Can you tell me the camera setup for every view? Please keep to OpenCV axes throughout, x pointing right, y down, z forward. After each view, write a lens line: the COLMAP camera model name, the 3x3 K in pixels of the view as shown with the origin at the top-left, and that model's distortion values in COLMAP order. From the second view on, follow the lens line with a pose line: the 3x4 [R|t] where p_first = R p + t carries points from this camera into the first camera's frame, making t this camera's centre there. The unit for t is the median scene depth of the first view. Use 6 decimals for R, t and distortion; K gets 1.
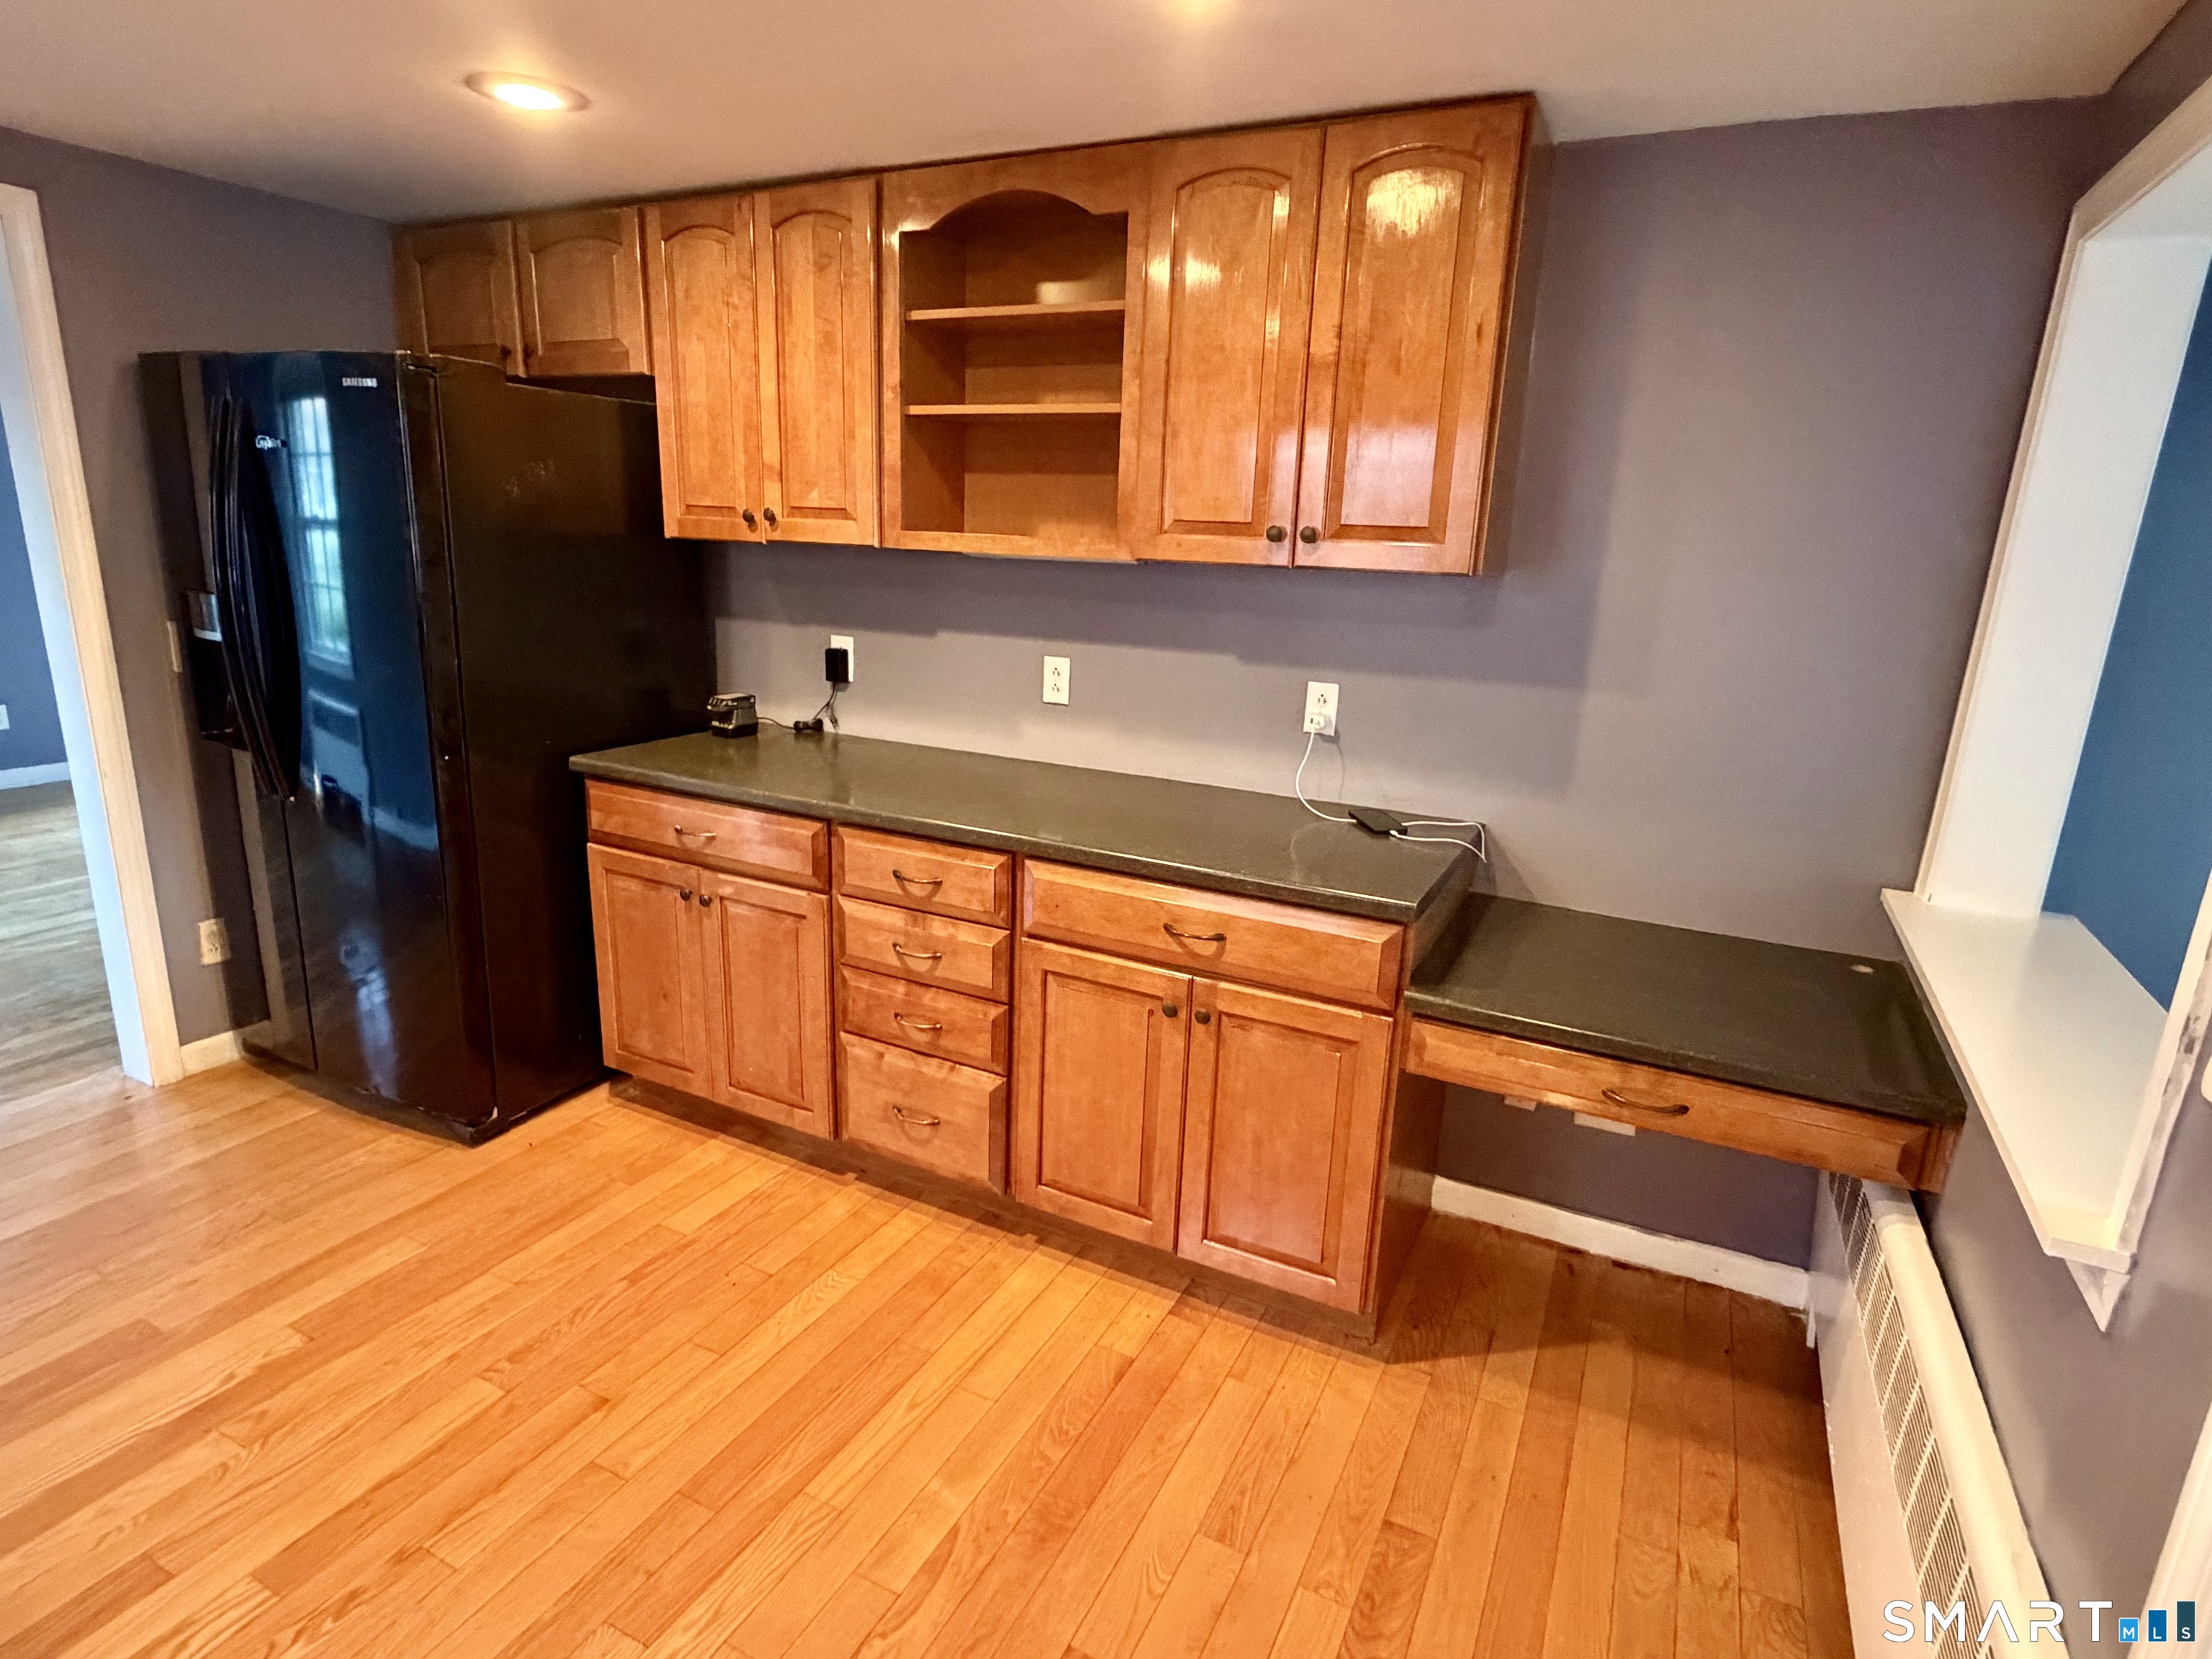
lens RADIAL K [[1169.1, 0, 1103.5], [0, 1169.1, 833.2], [0, 0, 1]] dist [0.000956, -0.000234]
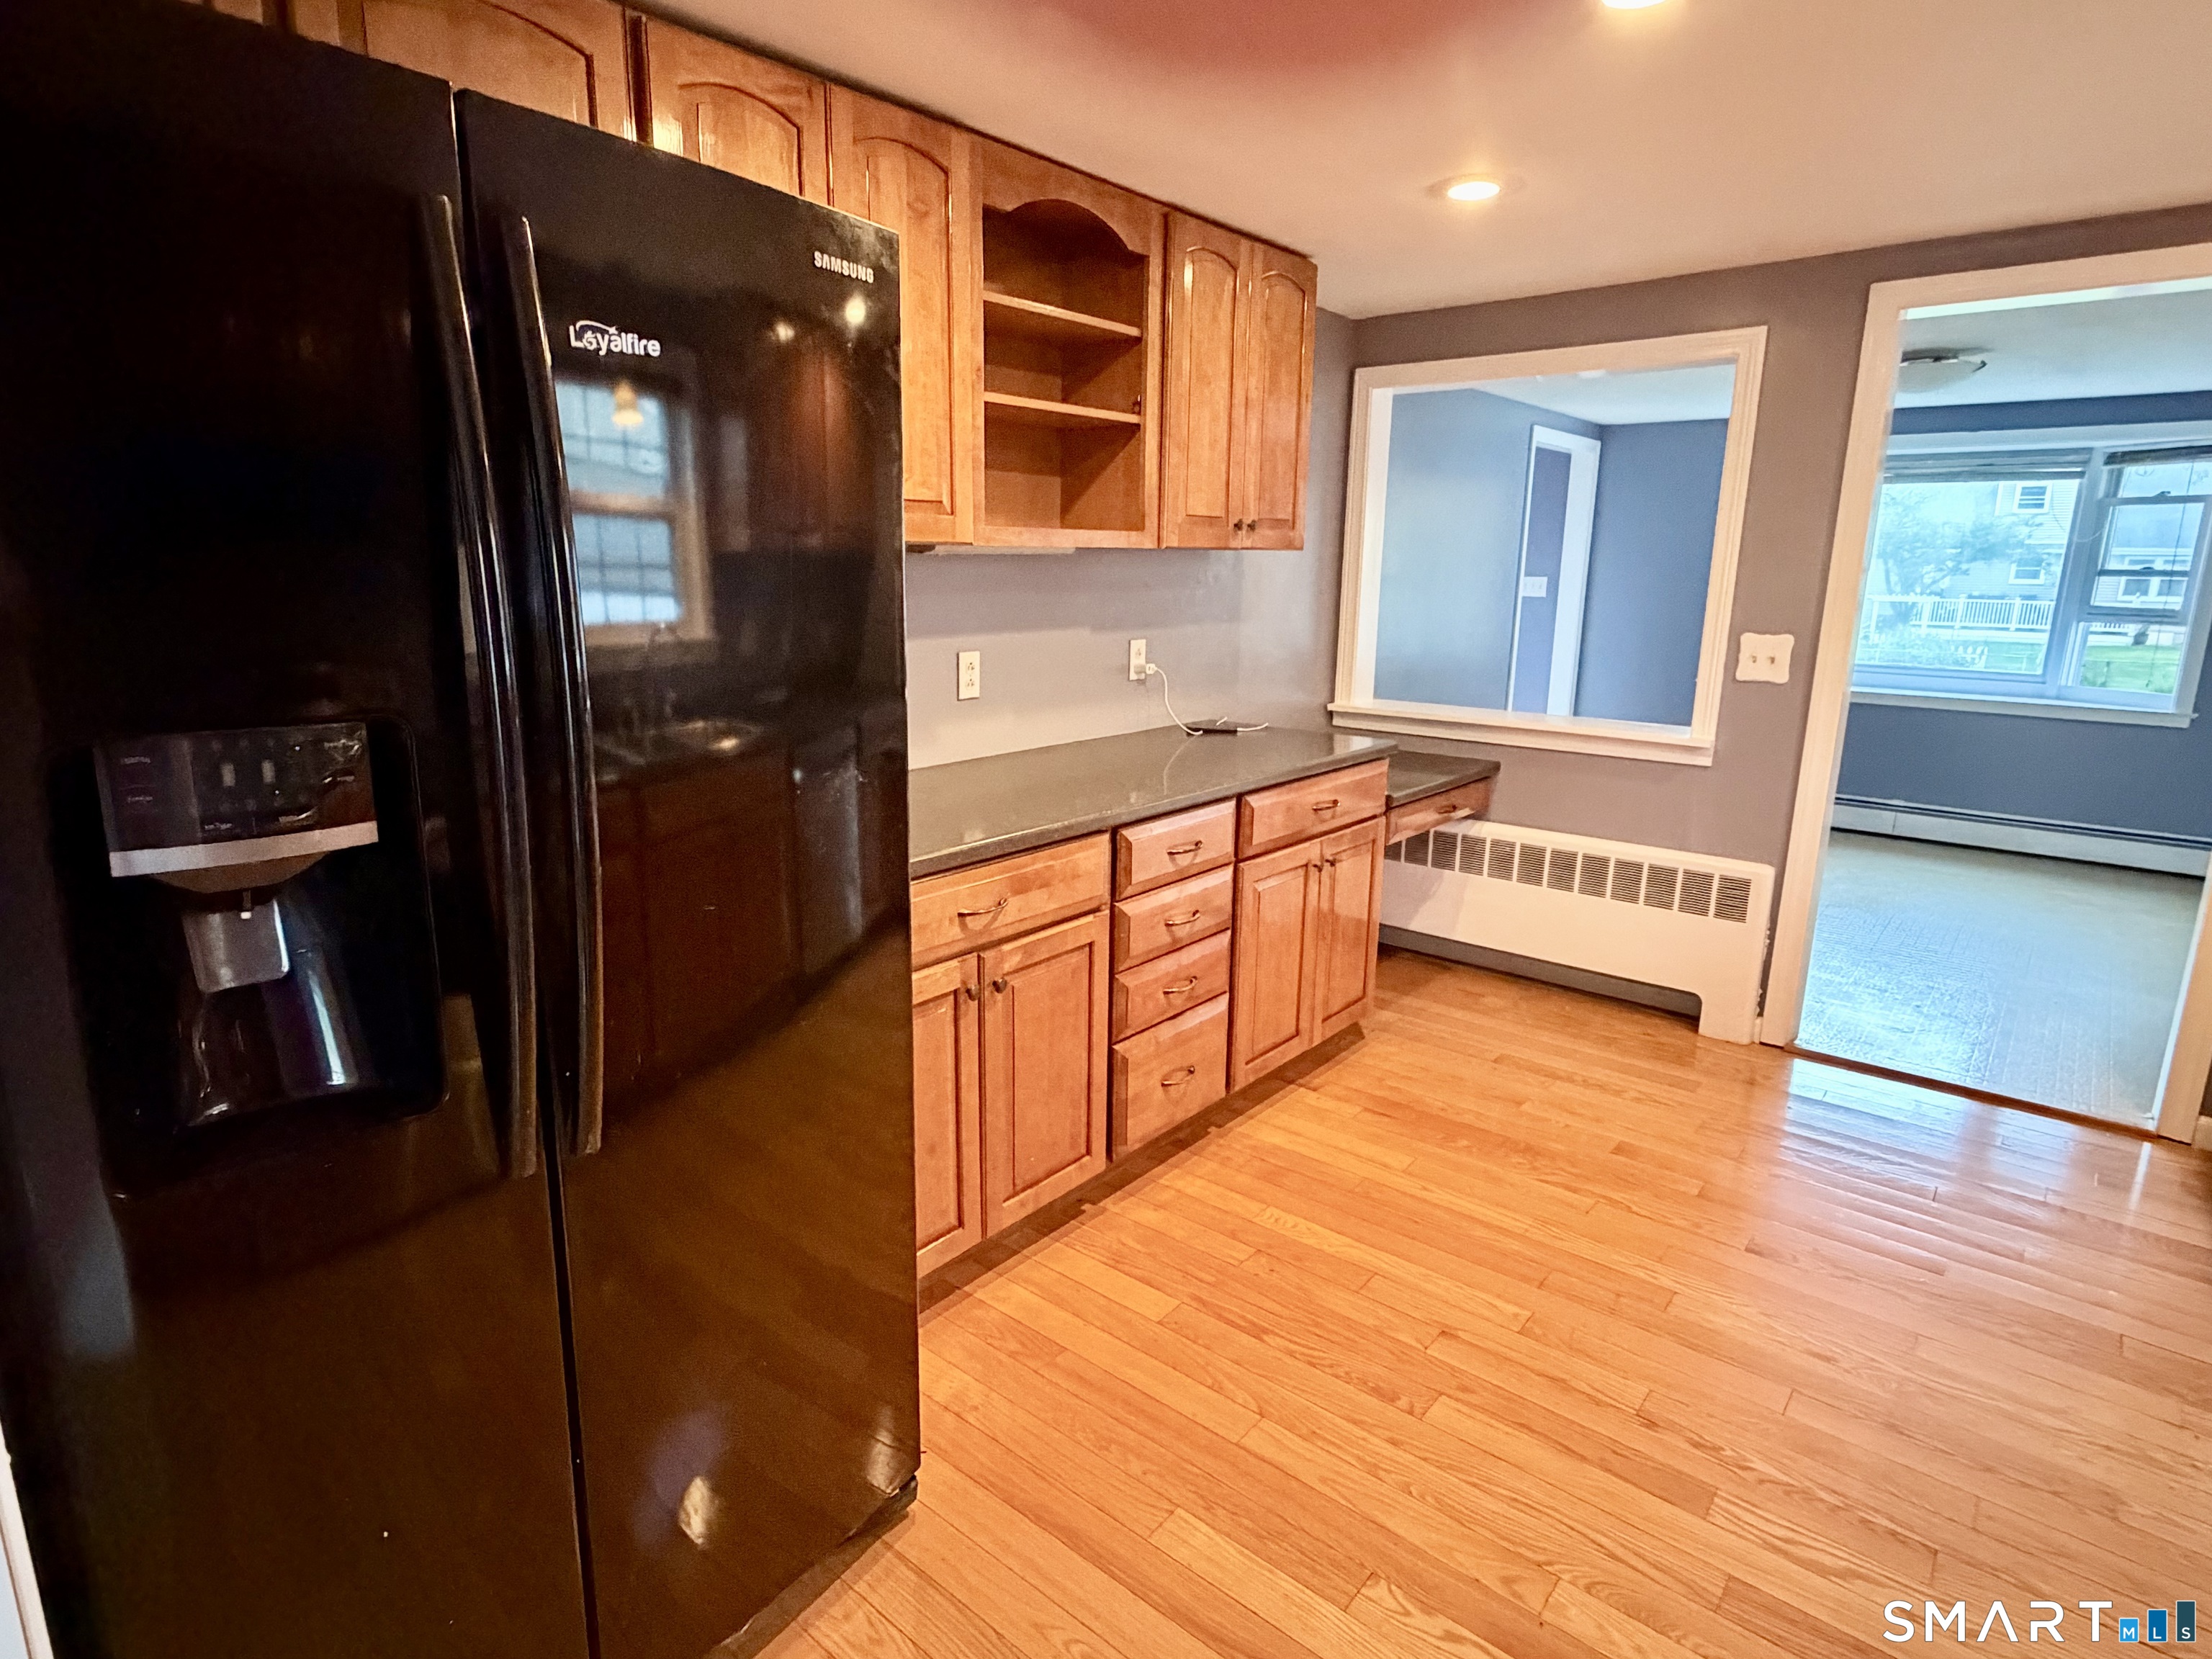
lens RADIAL K [[1169.1, 0, 1099.7], [0, 1169.1, 823.6], [0, 0, 1]] dist [0.000956, -0.000234]
pose [[0.234143, -0.249638, 0.939605, -1.133866], [0.247213, 0.949991, 0.190794, -0.199057], [-0.940246, 0.187609, 0.284148, 0.734429]]
